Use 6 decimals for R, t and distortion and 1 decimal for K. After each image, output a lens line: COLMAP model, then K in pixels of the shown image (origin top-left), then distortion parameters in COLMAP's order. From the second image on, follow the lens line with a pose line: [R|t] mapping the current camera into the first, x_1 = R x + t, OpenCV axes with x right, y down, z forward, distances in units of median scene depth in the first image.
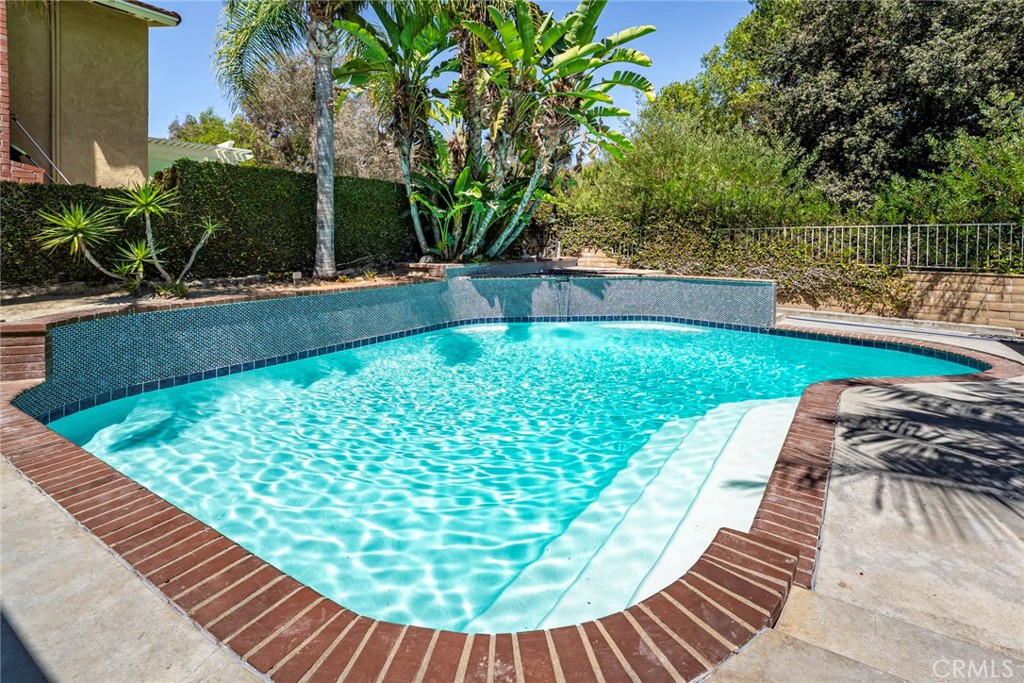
lens RADIAL K [[411.7, 0, 511.5], [0, 411.7, 241.8], [0, 0, 1]] dist [0.000687, 0.000143]
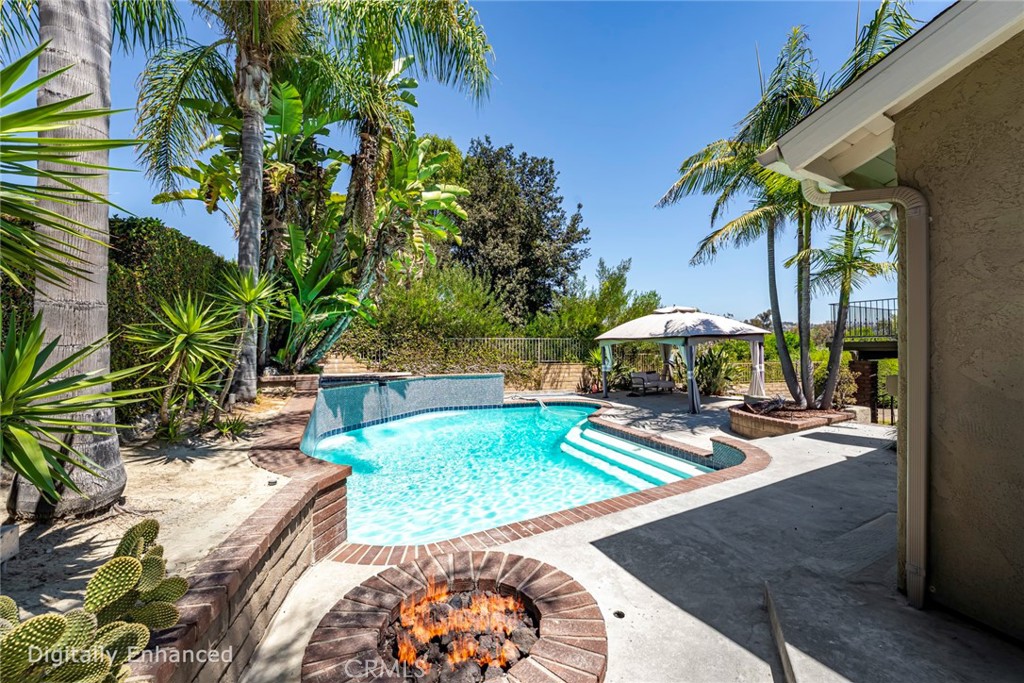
lens RADIAL K [[421.8, 0, 514.2], [0, 421.8, 341.6], [0, 0, 1]] dist [-0.000837, 0.000002]
pose [[0.509505, 0.008449, 0.860426, -0.631056], [0.000528, 0.999949, -0.010132, -0.006962], [-0.860467, 0.005616, 0.509475, 0.138762]]
